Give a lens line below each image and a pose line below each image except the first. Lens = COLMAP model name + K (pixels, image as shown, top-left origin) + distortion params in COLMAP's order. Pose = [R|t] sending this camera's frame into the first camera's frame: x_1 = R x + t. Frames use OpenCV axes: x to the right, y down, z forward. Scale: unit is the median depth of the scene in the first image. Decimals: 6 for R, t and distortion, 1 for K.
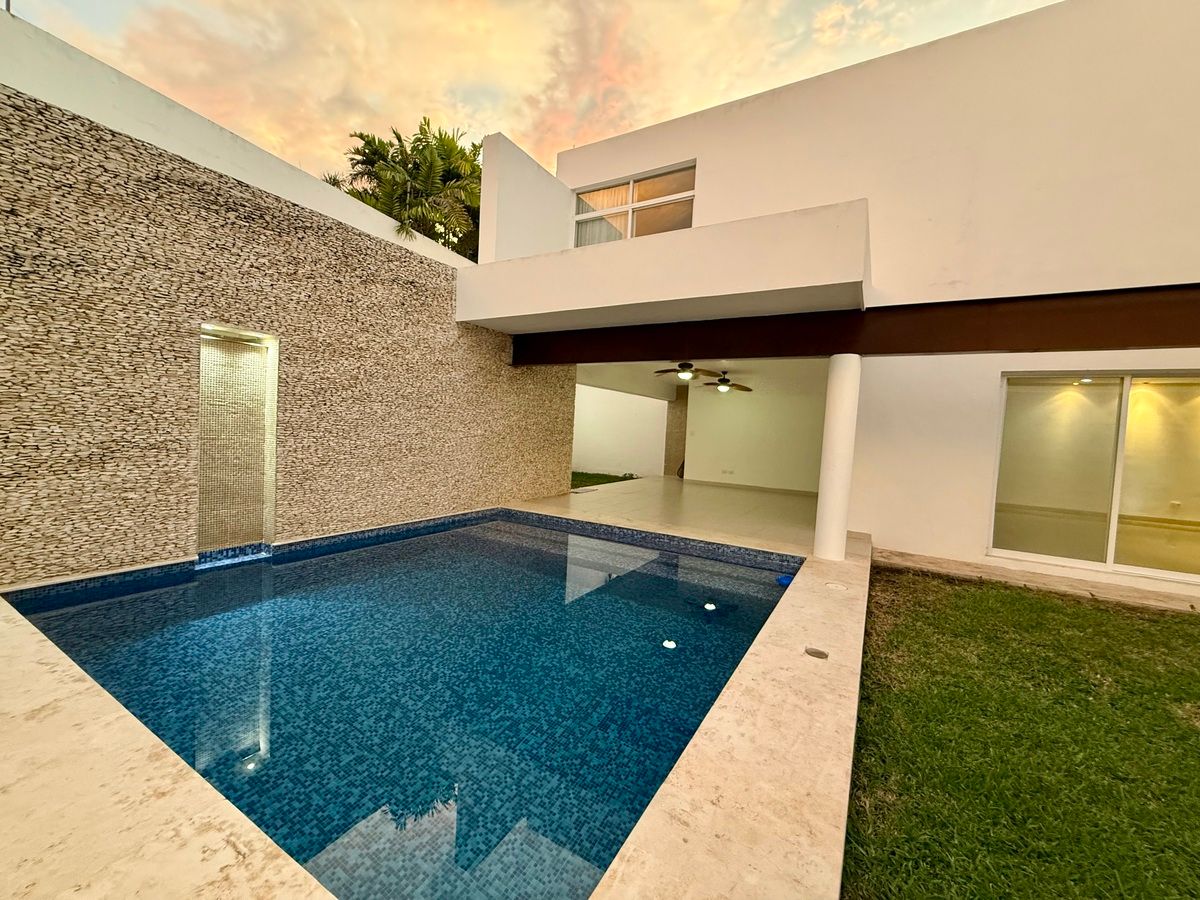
lens RADIAL K [[479.8, 0, 598.0], [0, 479.8, 449.5], [0, 0, 1]] dist [0.000158, -0.001356]
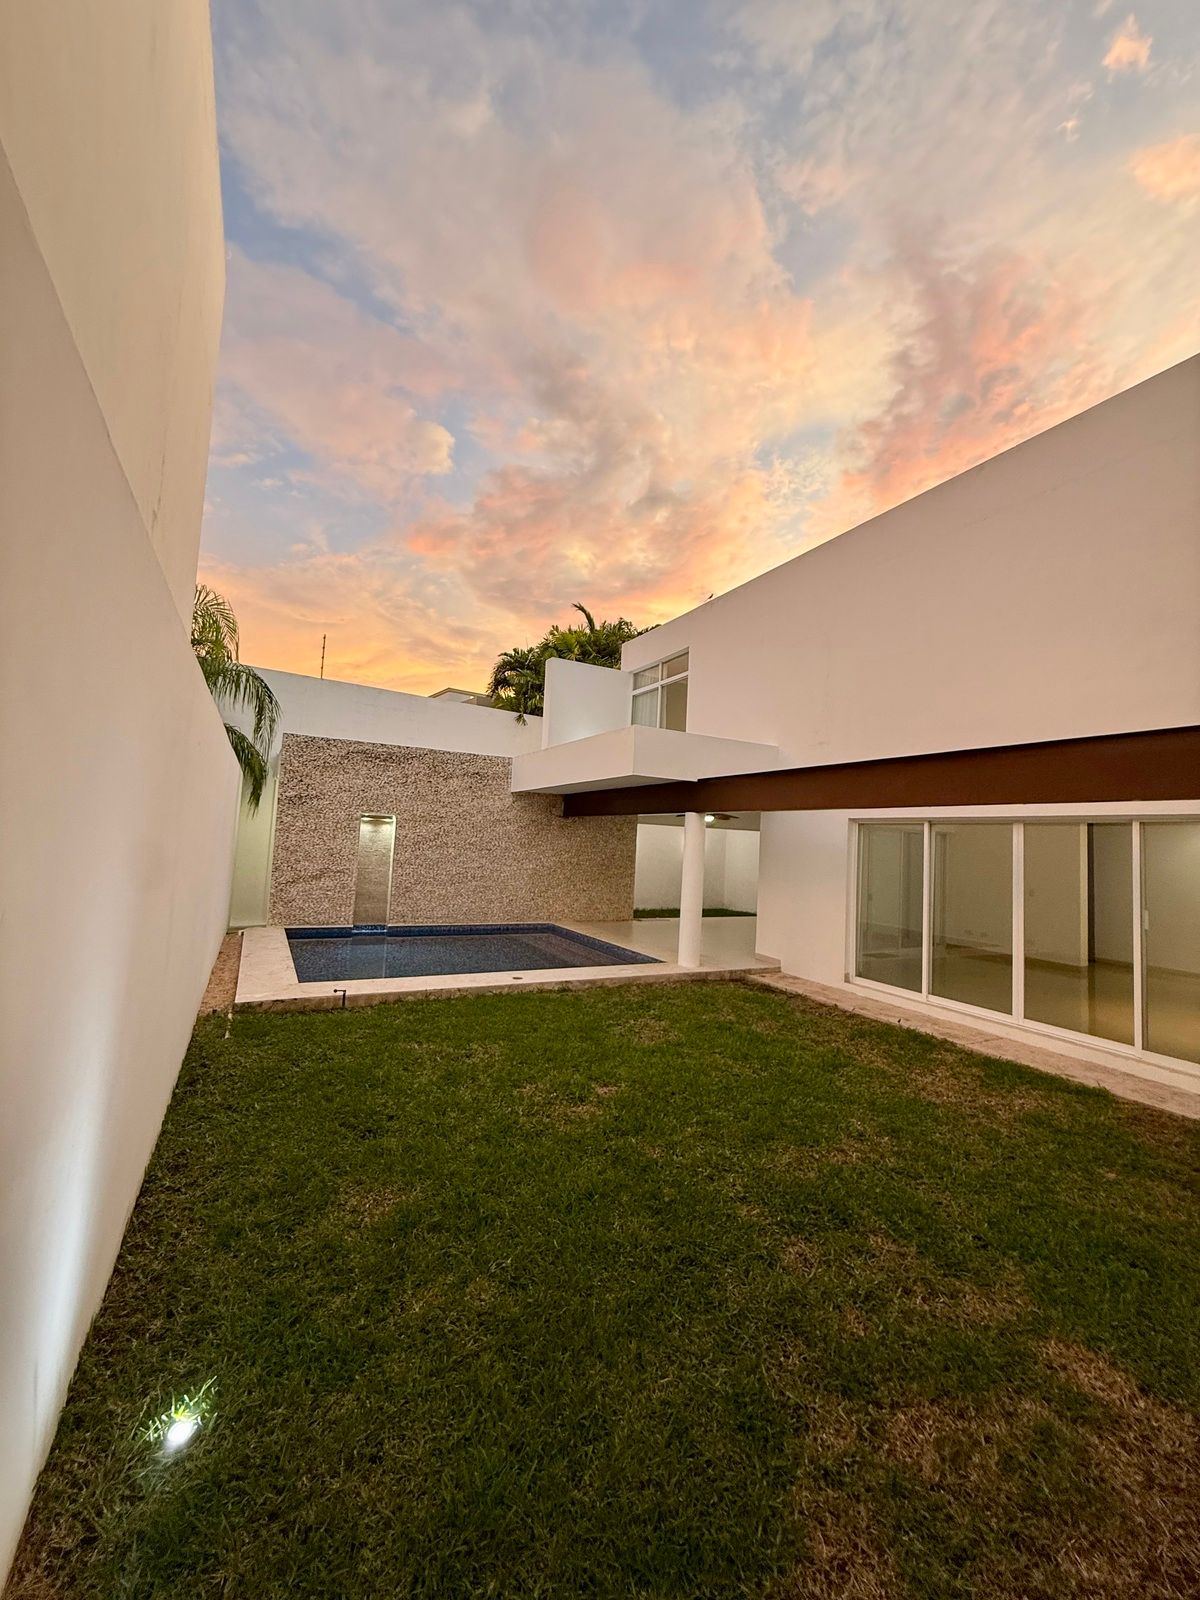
lens RADIAL K [[639.8, 0, 602.5], [0, 639.8, 800.0], [0, 0, 1]] dist [0.000158, -0.001356]
pose [[0.852207, -0.043182, -0.521420, 0.894375], [-0.029228, 0.991103, -0.129850, 0.007756], [0.522388, 0.125899, 0.843362, -0.481293]]
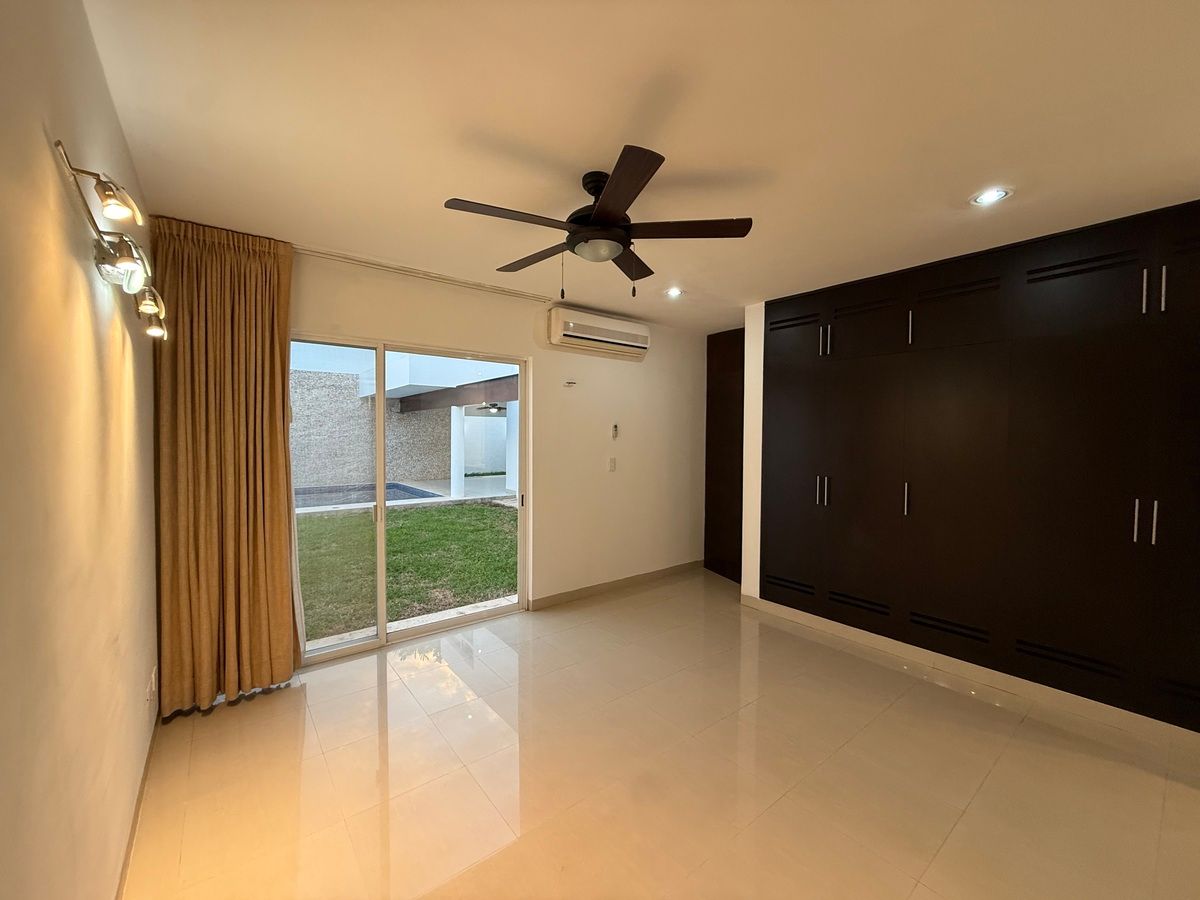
lens RADIAL K [[479.8, 0, 601.9], [0, 479.8, 449.3], [0, 0, 1]] dist [0.000158, -0.001356]
pose [[0.930971, -0.034409, -0.363467, 1.424161], [0.024520, 0.999194, -0.031789, 0.068508], [0.364268, 0.020682, 0.931065, -0.612984]]
